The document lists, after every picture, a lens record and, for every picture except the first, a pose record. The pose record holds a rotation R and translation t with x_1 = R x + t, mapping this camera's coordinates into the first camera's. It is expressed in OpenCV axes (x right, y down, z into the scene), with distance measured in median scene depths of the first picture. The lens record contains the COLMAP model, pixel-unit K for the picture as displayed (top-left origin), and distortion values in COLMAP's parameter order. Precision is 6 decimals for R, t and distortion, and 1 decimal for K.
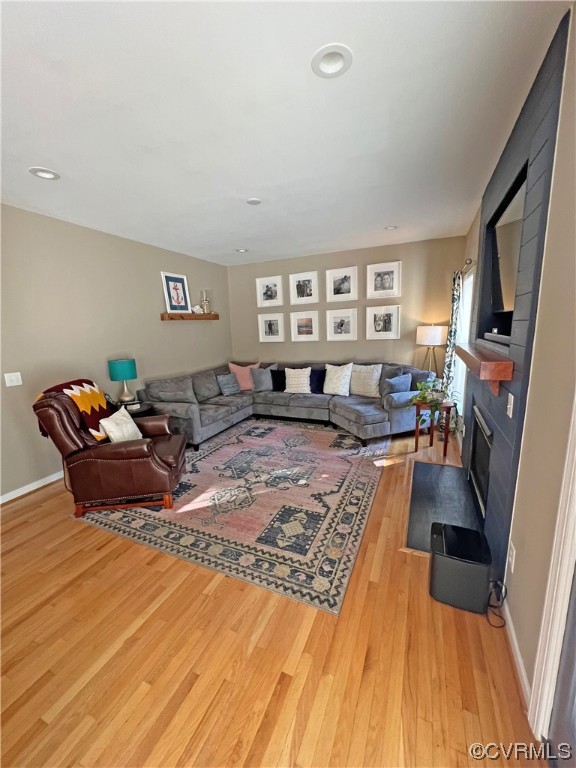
lens RADIAL K [[307.5, 0, 286.5], [0, 307.5, 385.7], [0, 0, 1]] dist [-0.000292, -0.000505]
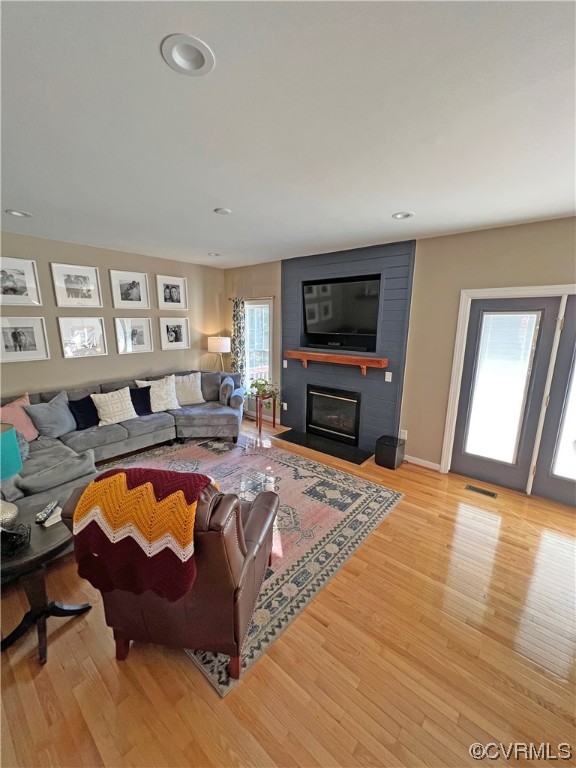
lens RADIAL K [[307.5, 0, 286.5], [0, 307.5, 385.7], [0, 0, 1]] dist [-0.000292, -0.000505]
pose [[0.277348, -0.160359, 0.947293, -0.634299], [0.160980, 0.979790, 0.118729, -0.100413], [-0.947187, 0.119566, 0.297557, 0.375866]]
